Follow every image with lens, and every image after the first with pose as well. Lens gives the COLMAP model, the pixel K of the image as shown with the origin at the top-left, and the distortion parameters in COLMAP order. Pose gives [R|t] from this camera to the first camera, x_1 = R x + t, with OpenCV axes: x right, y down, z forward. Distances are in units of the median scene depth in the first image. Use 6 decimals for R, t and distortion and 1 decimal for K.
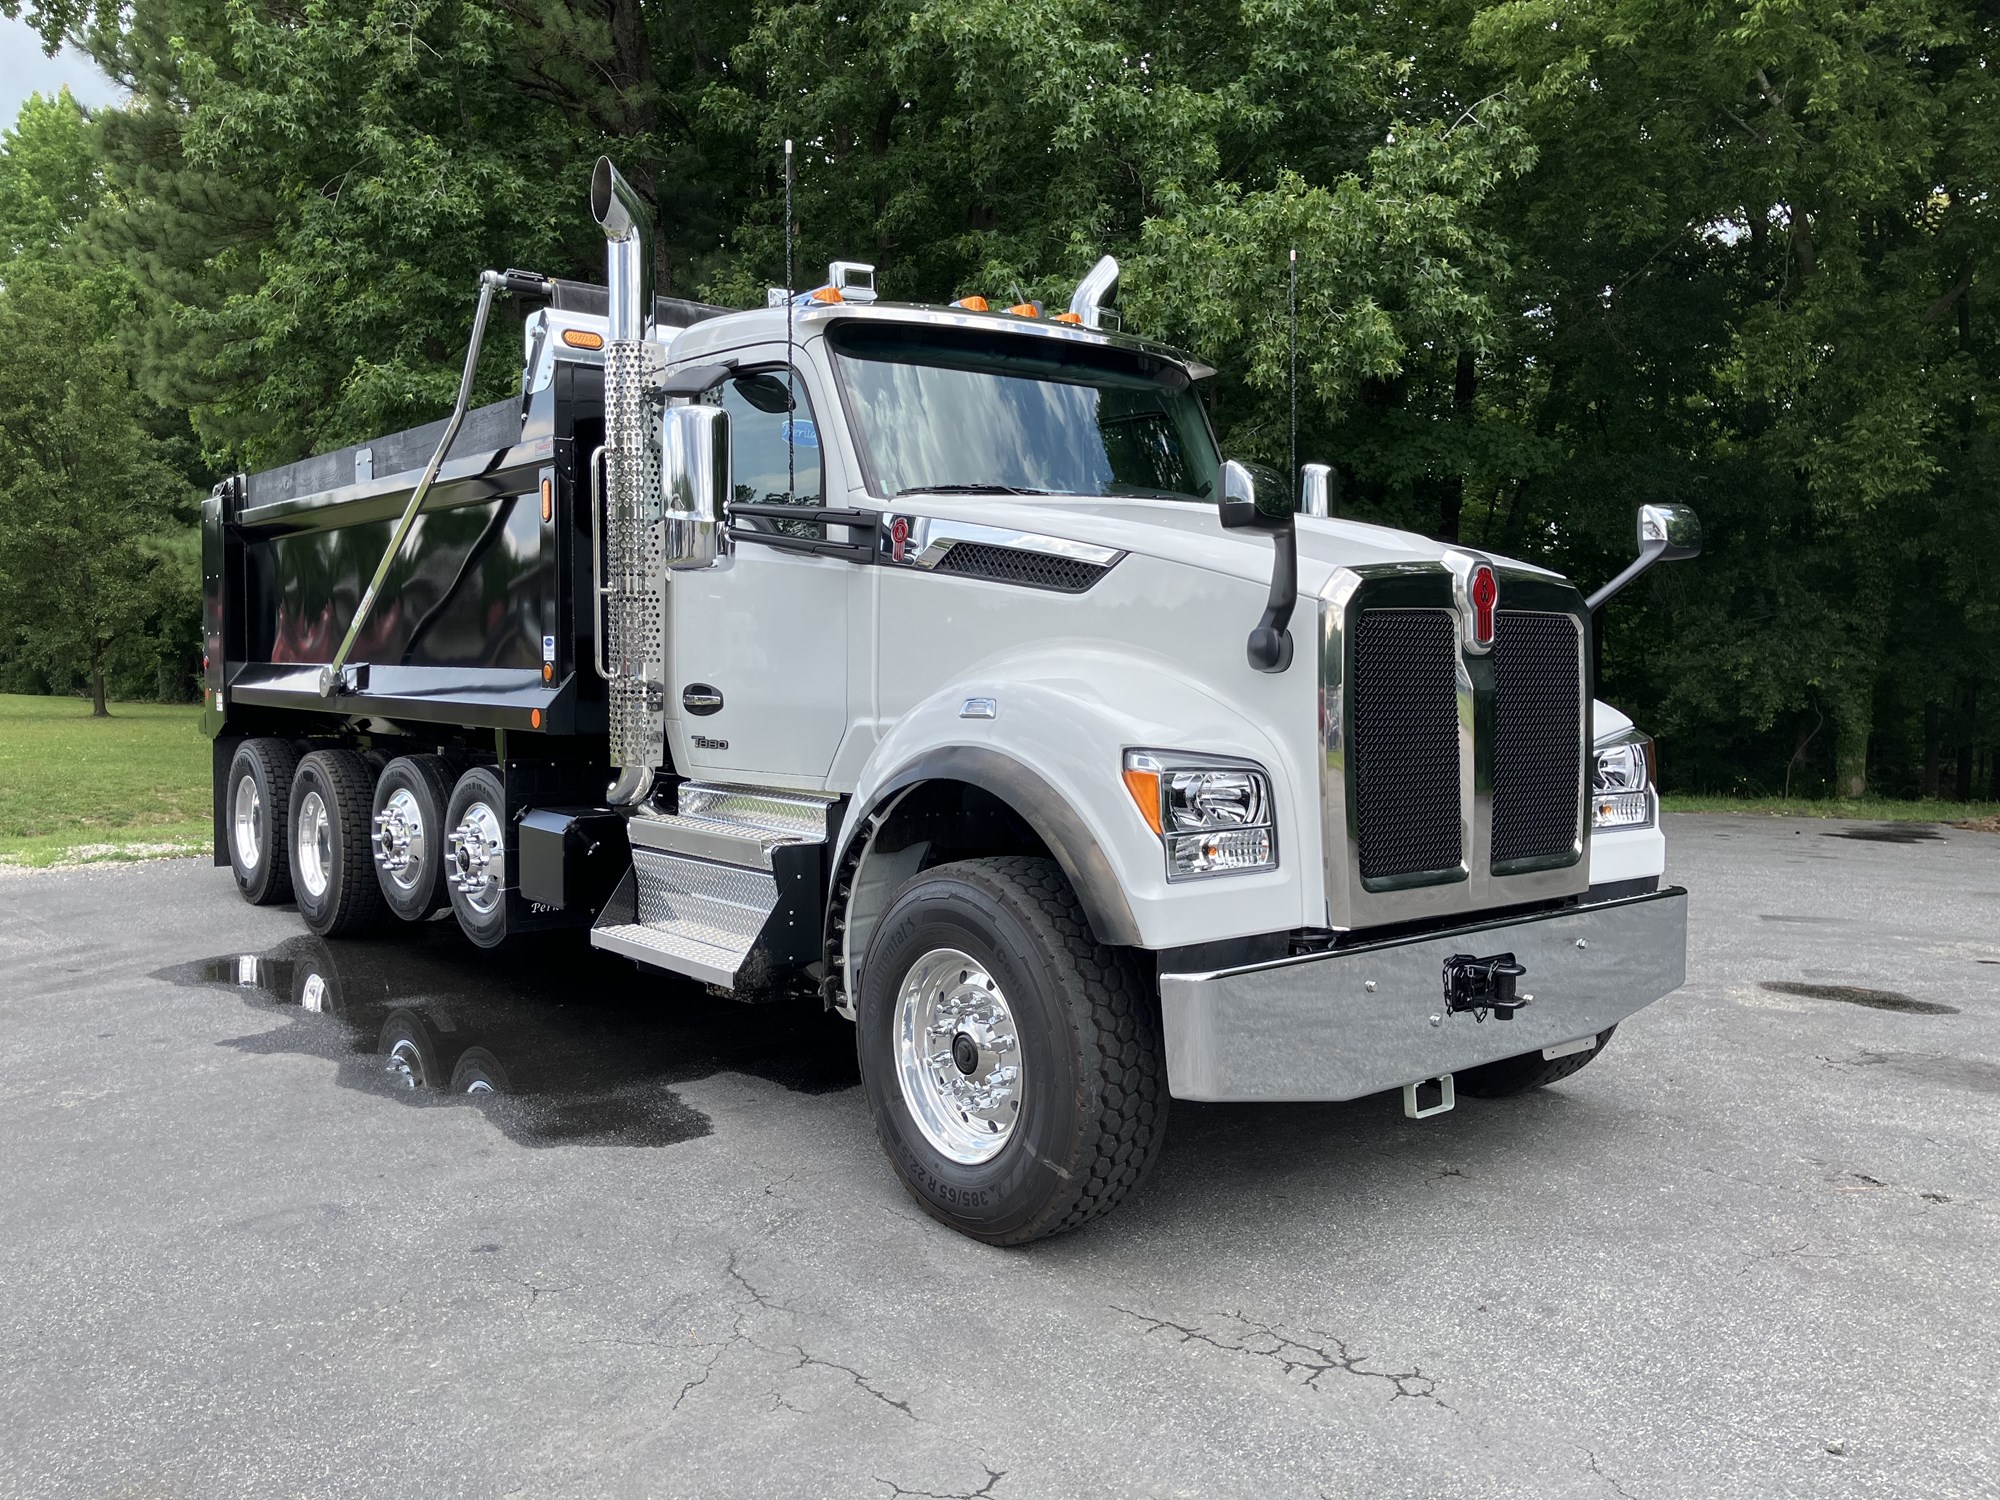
lens RADIAL K [[1663.6, 0, 970.1], [0, 1663.6, 761.7], [0, 0, 1]] dist [0.015762, 0.007516]
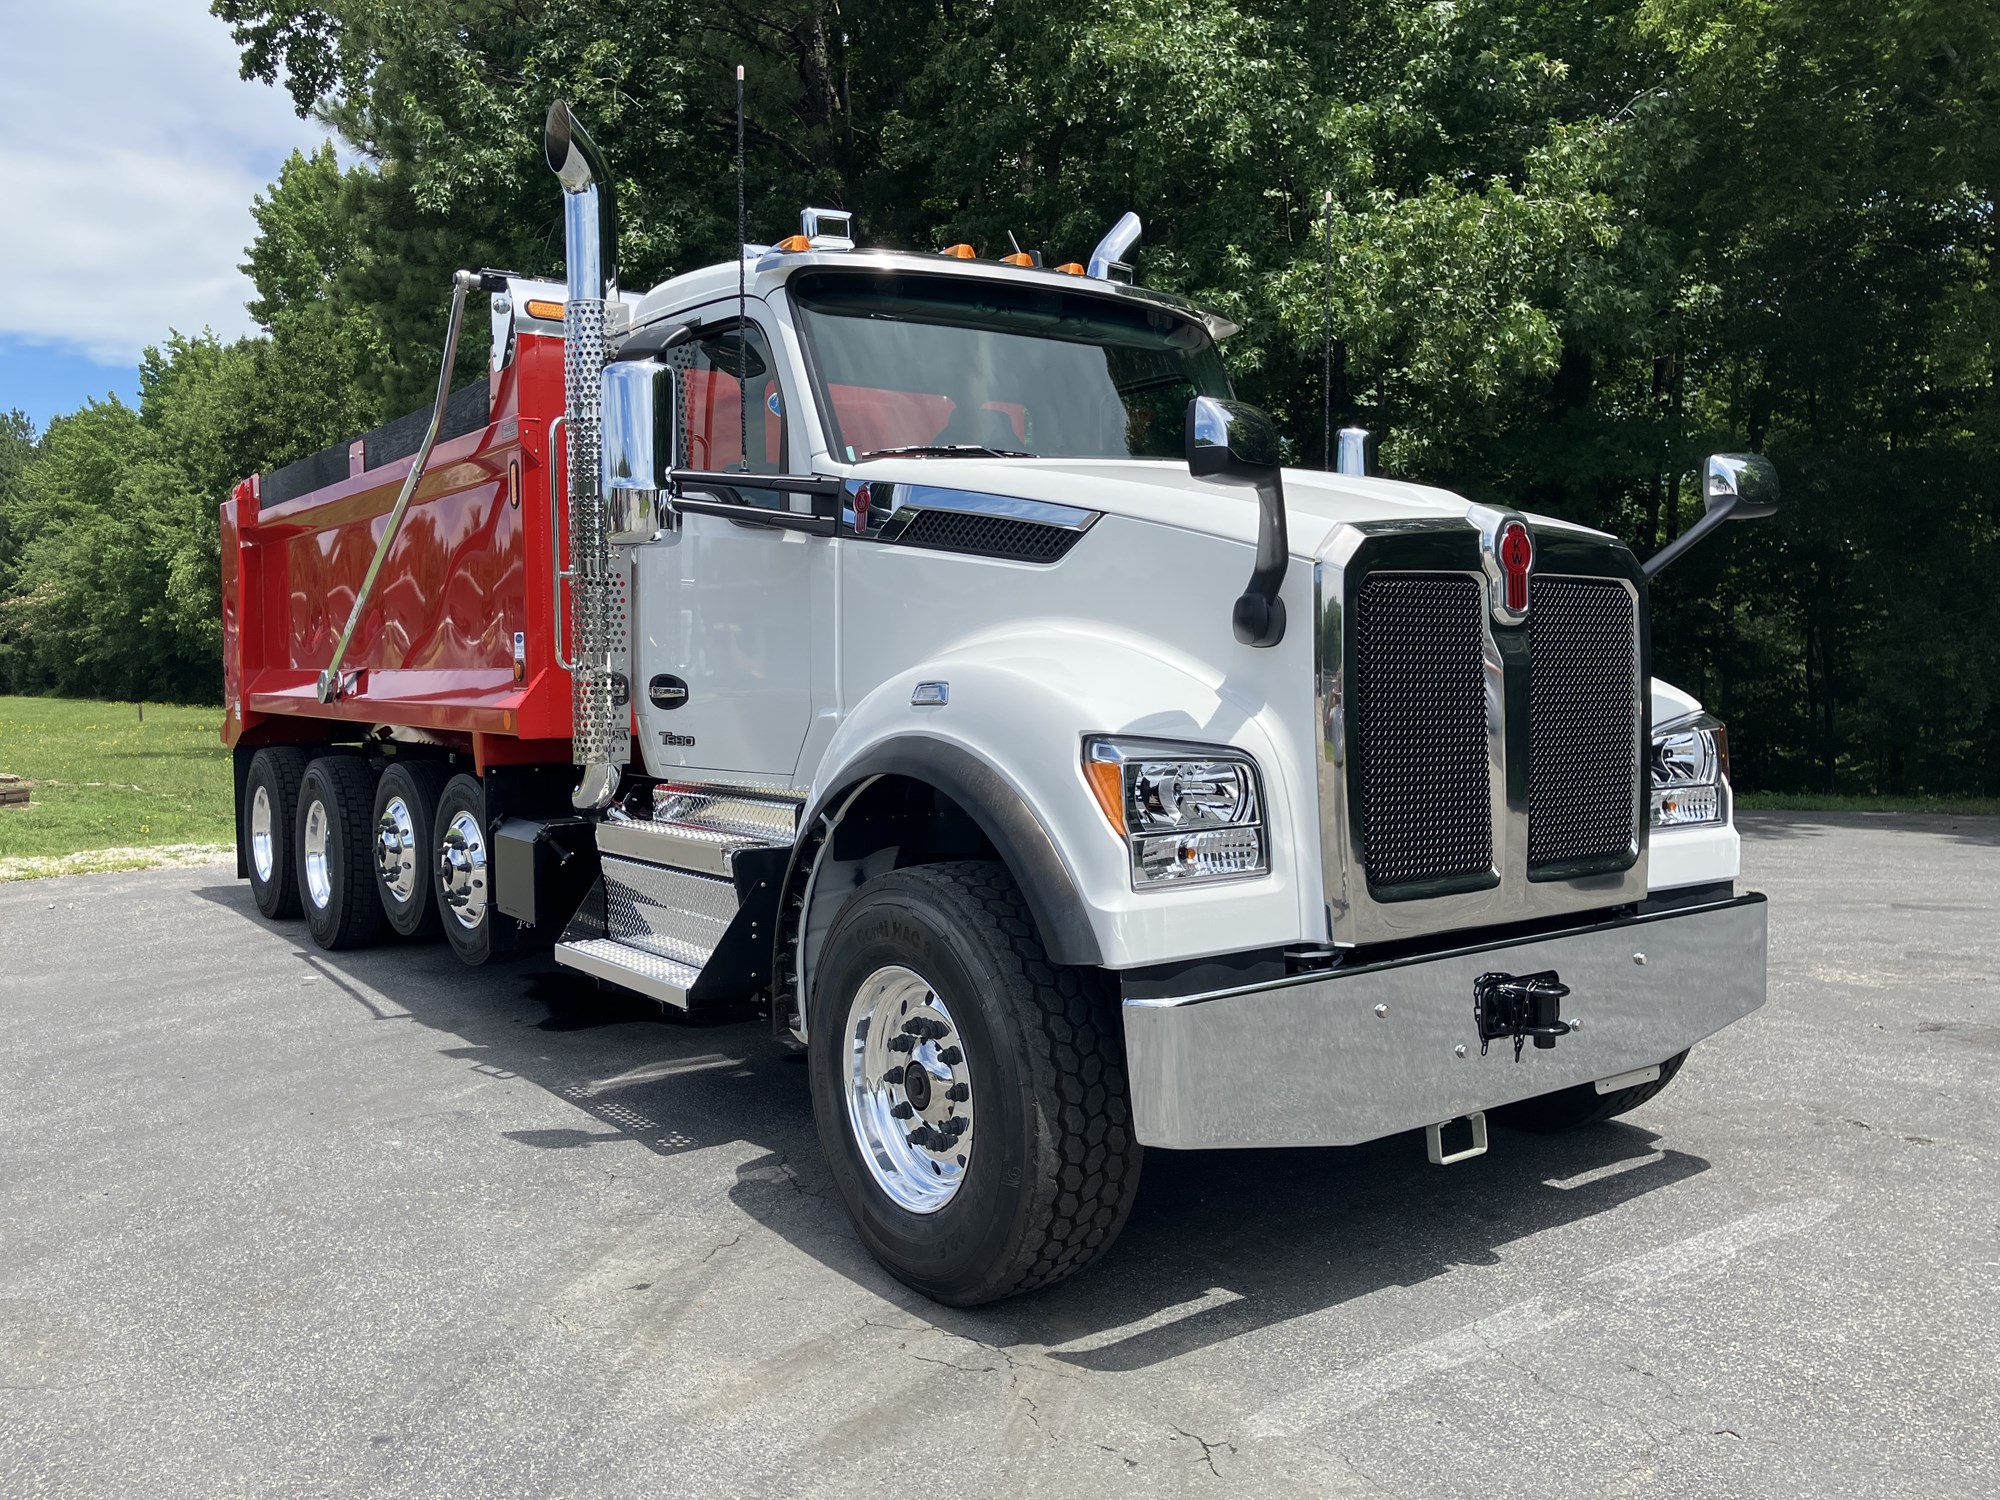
lens RADIAL K [[1663.6, 0, 995.4], [0, 1663.6, 744.1], [0, 0, 1]] dist [0.015762, 0.007516]
pose [[0.999012, -0.008778, -0.043576, 0.069863], [0.008135, 0.999856, -0.014903, 0.007437], [0.043701, 0.014534, 0.998939, 0.117392]]
